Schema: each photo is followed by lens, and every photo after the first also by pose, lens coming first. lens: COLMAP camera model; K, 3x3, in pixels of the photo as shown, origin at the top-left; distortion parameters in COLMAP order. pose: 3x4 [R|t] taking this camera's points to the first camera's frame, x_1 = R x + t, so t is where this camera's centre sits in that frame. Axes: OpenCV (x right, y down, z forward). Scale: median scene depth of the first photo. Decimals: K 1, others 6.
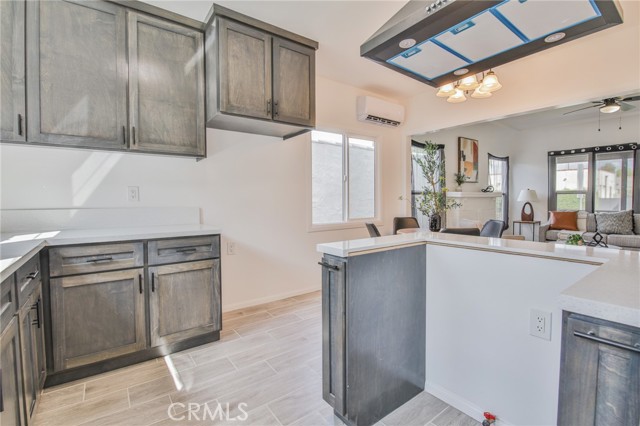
lens RADIAL K [[291.3, 0, 321.3], [0, 291.3, 209.7], [0, 0, 1]] dist [-0.012773, -0.004352]
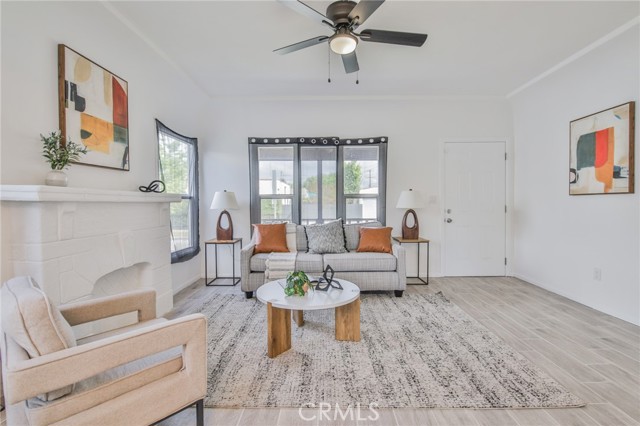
lens RADIAL K [[291.3, 0, 320.9], [0, 291.3, 210.1], [0, 0, 1]] dist [-0.012773, -0.004352]
pose [[0.605343, -0.012705, 0.795864, 0.817262], [0.029711, 0.999536, -0.006643, -0.042151], [-0.795410, 0.027667, 0.605439, 1.087123]]
